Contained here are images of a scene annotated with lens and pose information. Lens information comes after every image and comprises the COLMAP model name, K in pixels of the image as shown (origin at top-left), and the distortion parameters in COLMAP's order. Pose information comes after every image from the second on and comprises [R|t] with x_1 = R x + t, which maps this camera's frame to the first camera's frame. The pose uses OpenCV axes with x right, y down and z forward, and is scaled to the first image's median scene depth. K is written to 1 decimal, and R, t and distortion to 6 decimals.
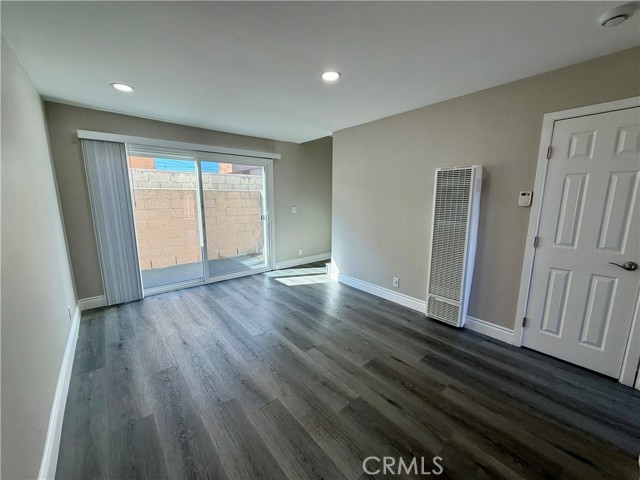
lens RADIAL K [[256.4, 0, 317.9], [0, 256.4, 240.4], [0, 0, 1]] dist [0.001622, 0.000080]
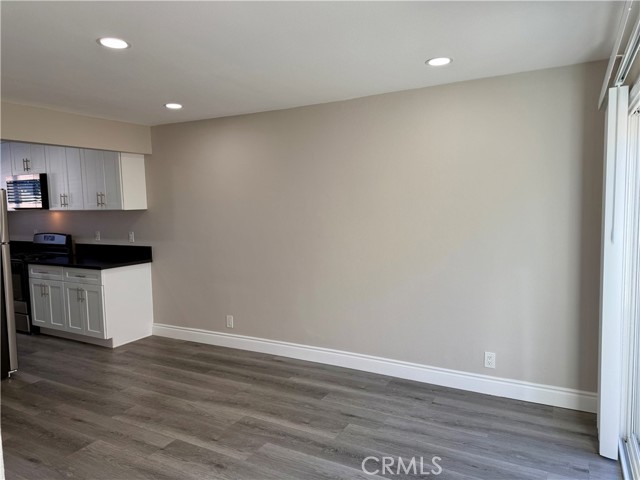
lens RADIAL K [[455.0, 0, 321.1], [0, 455.0, 240.7], [0, 0, 1]] dist [-0.003983, -0.000624]
pose [[-0.934114, 0.046456, -0.353939, -0.006310], [-0.044391, 0.968683, 0.244301, -0.430576], [0.354204, 0.243917, -0.902798, 2.192703]]
